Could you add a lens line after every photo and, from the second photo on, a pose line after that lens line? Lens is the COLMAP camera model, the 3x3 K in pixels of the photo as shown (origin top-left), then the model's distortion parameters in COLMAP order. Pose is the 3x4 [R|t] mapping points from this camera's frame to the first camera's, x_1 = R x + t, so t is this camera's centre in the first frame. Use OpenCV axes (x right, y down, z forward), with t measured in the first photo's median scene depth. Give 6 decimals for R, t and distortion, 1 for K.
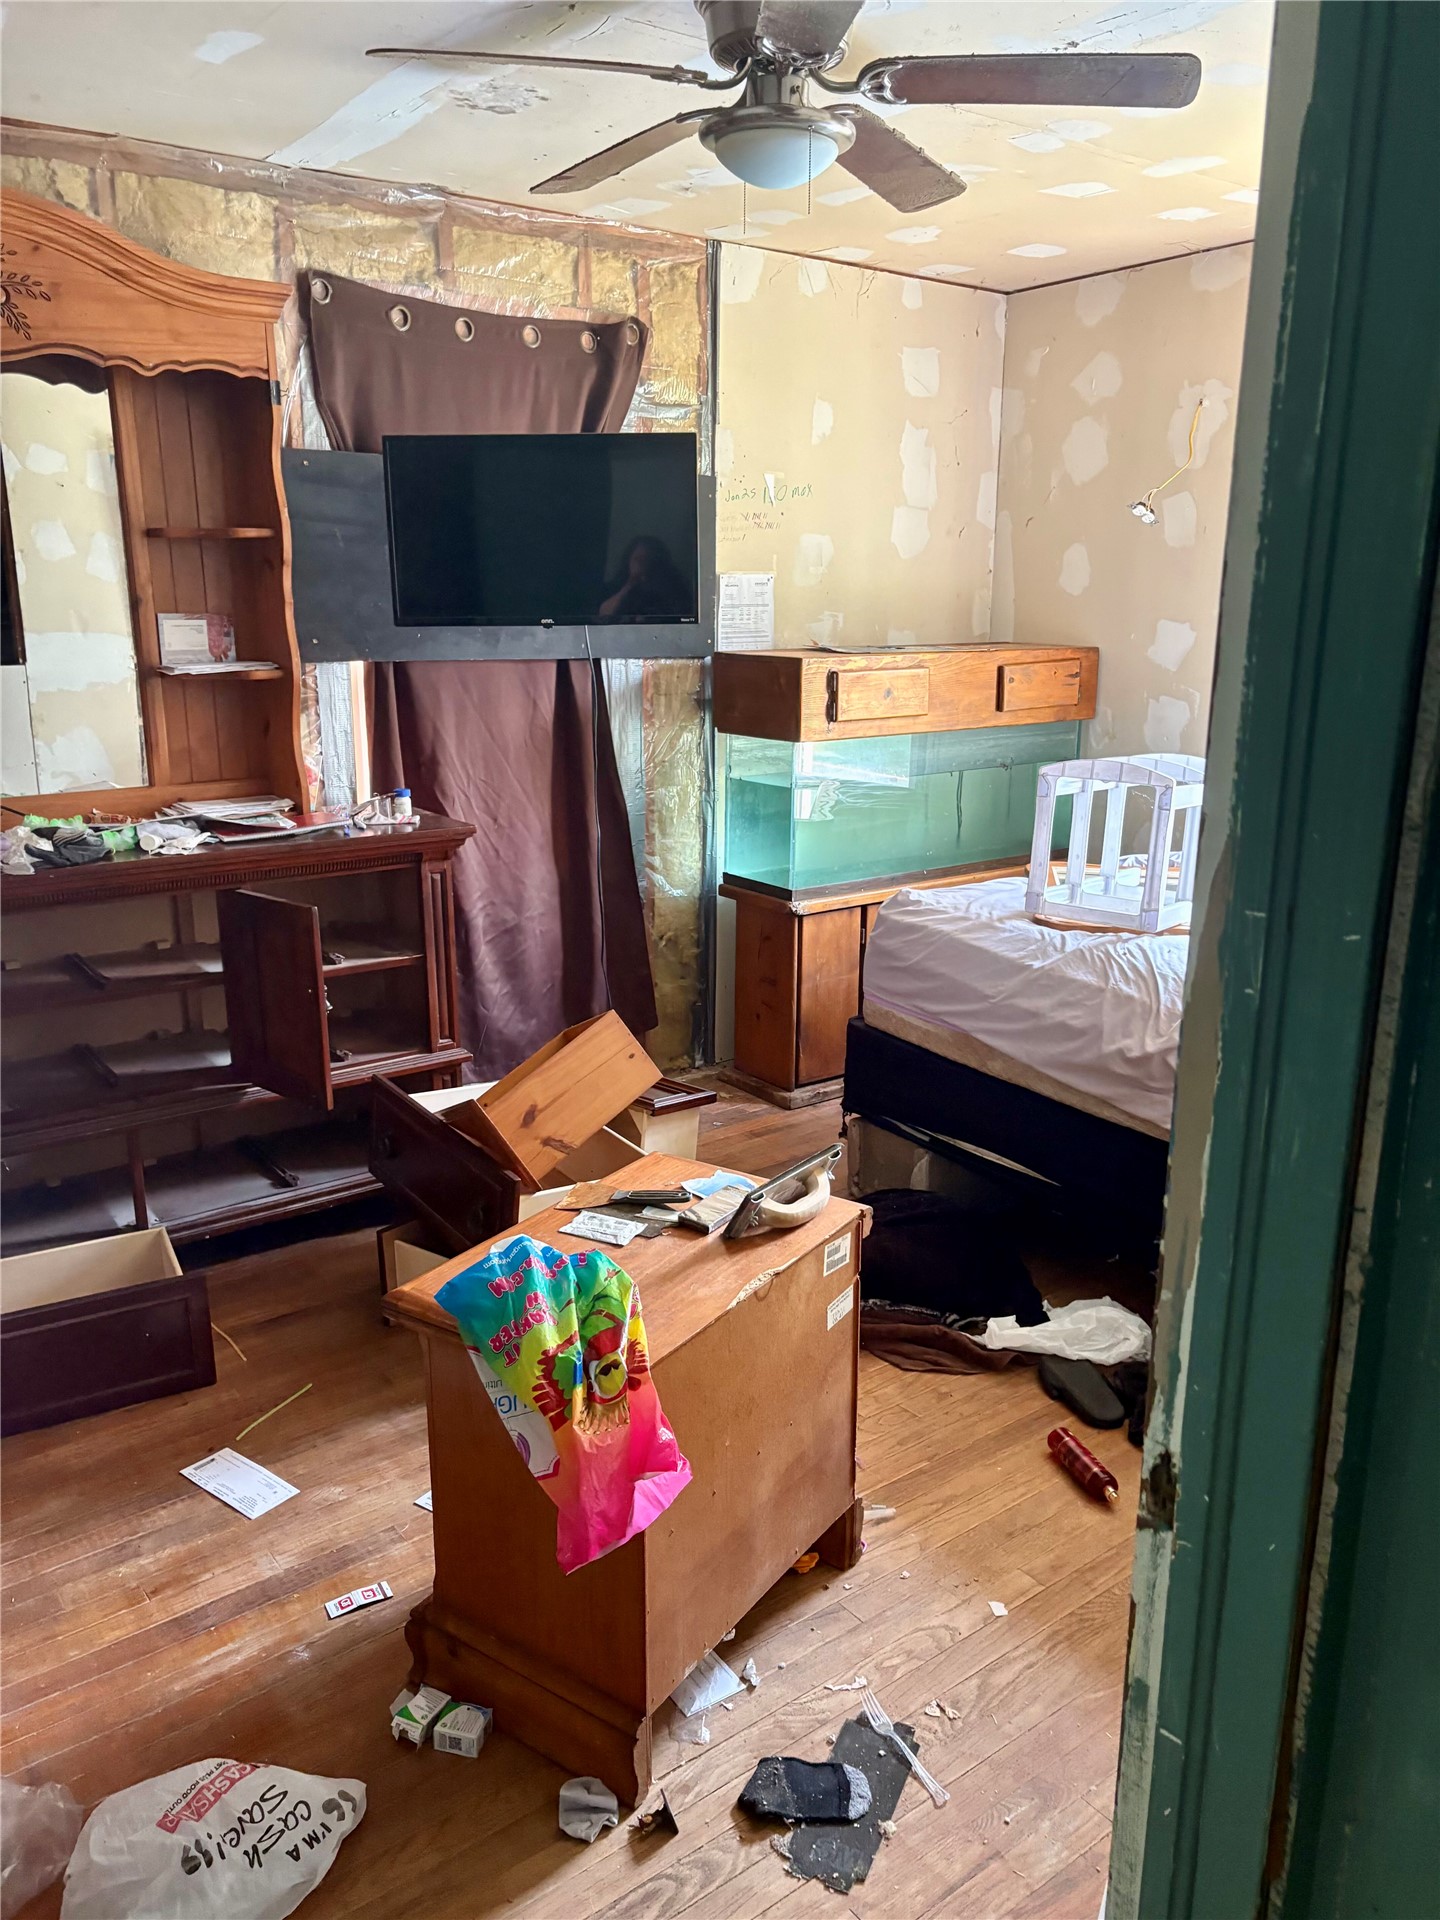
lens RADIAL K [[1446.6, 0, 712.2], [0, 1446.6, 958.4], [0, 0, 1]] dist [0.055089, -0.063768]
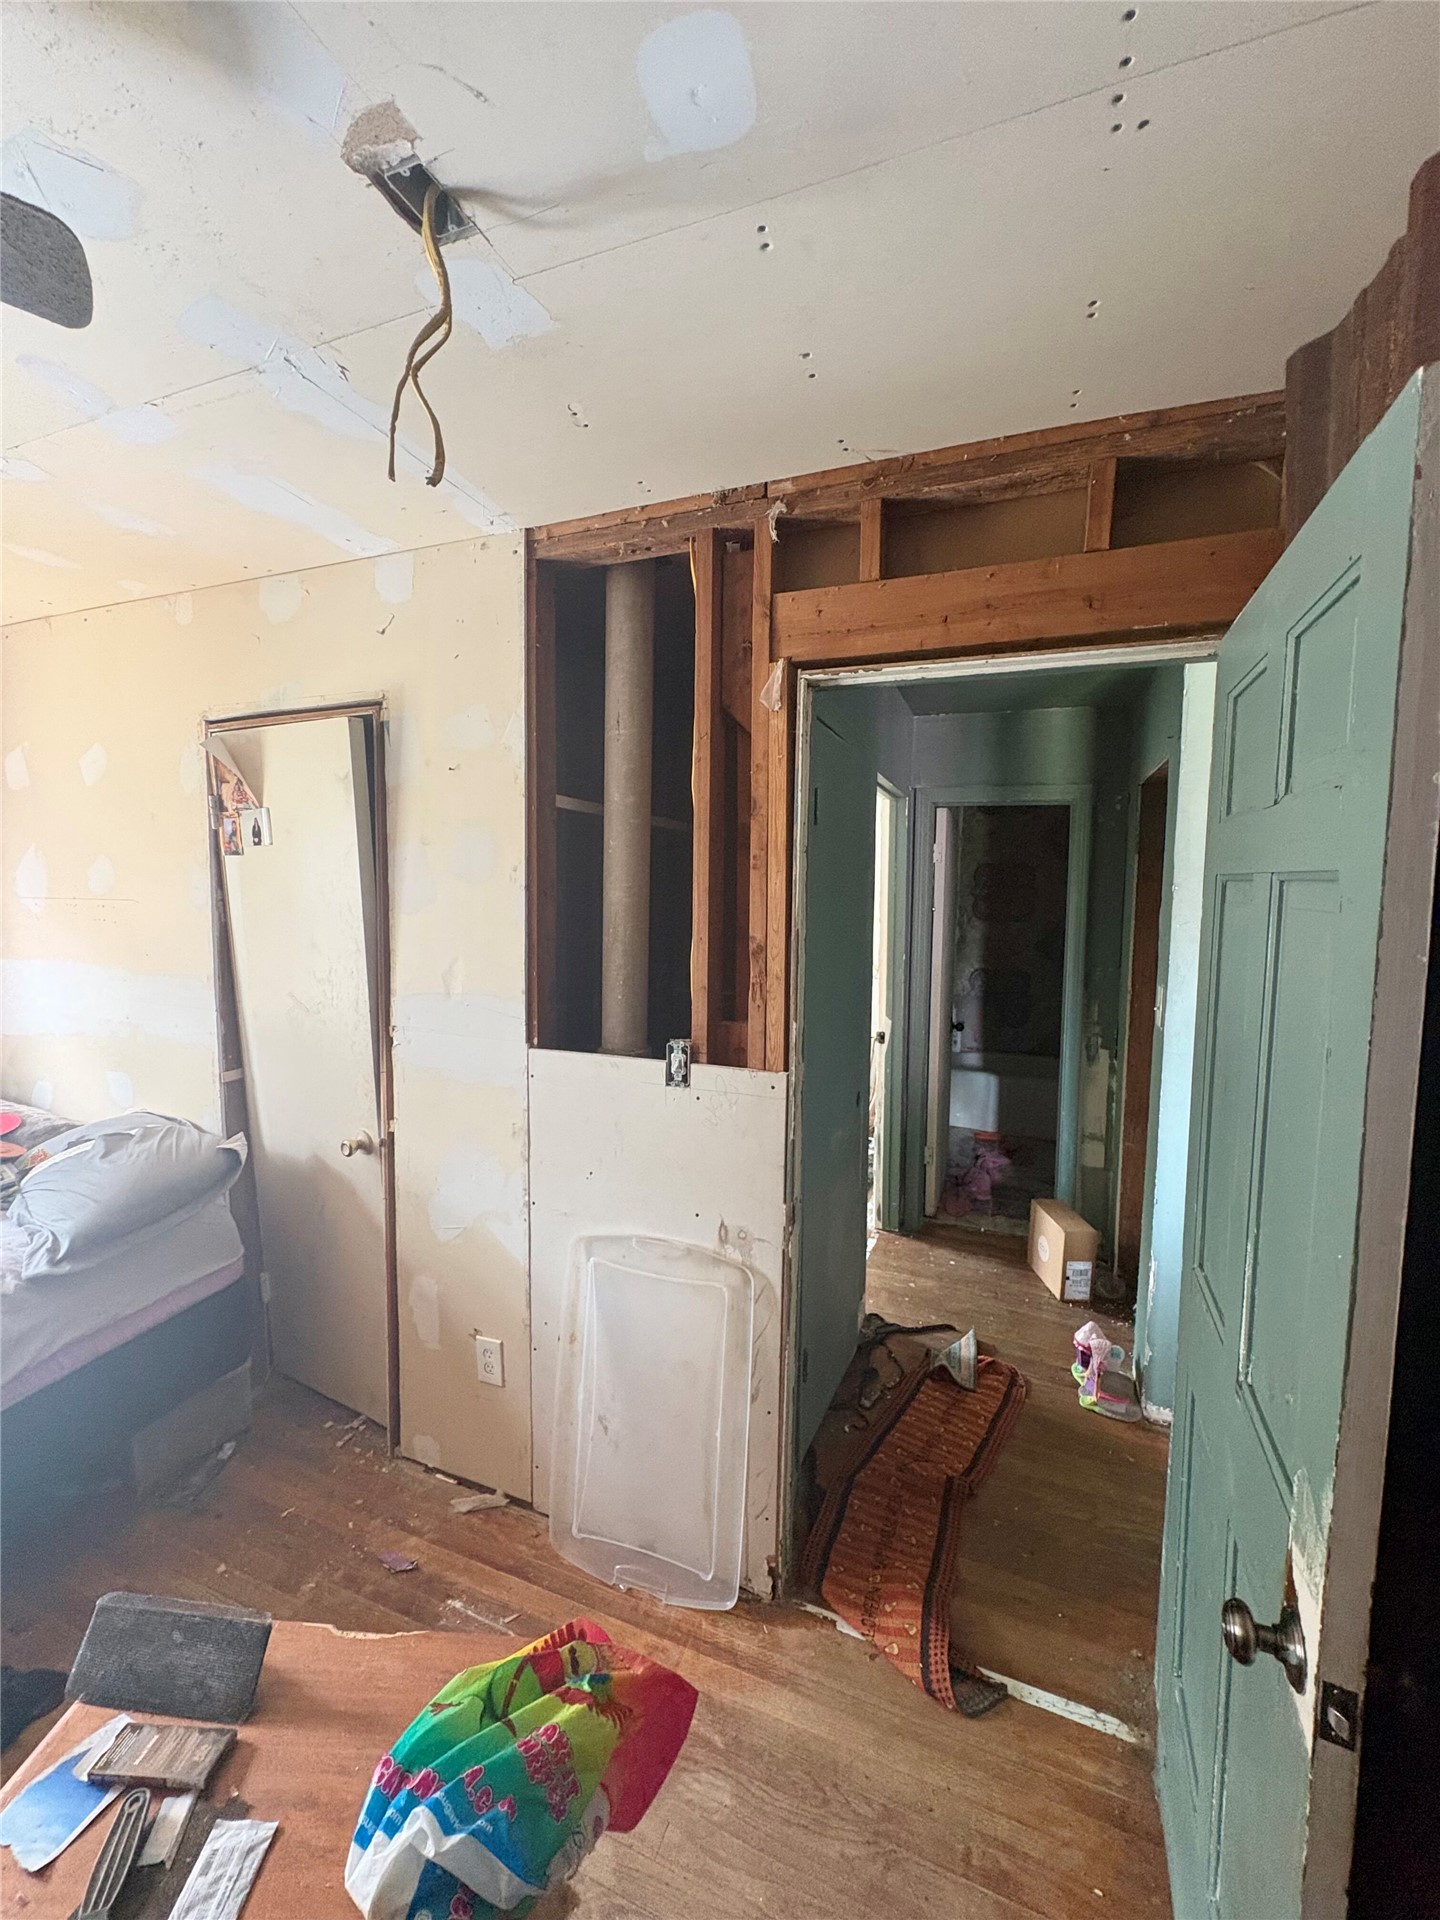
lens RADIAL K [[764.0, 0, 720.0], [0, 764.0, 960.0], [0, 0, 1]] dist [0.000484, -0.000288]
pose [[-0.515469, -0.088863, 0.852288, -0.308094], [0.196471, 0.955857, 0.218488, -0.177518], [-0.834081, 0.280073, -0.475255, 0.554365]]
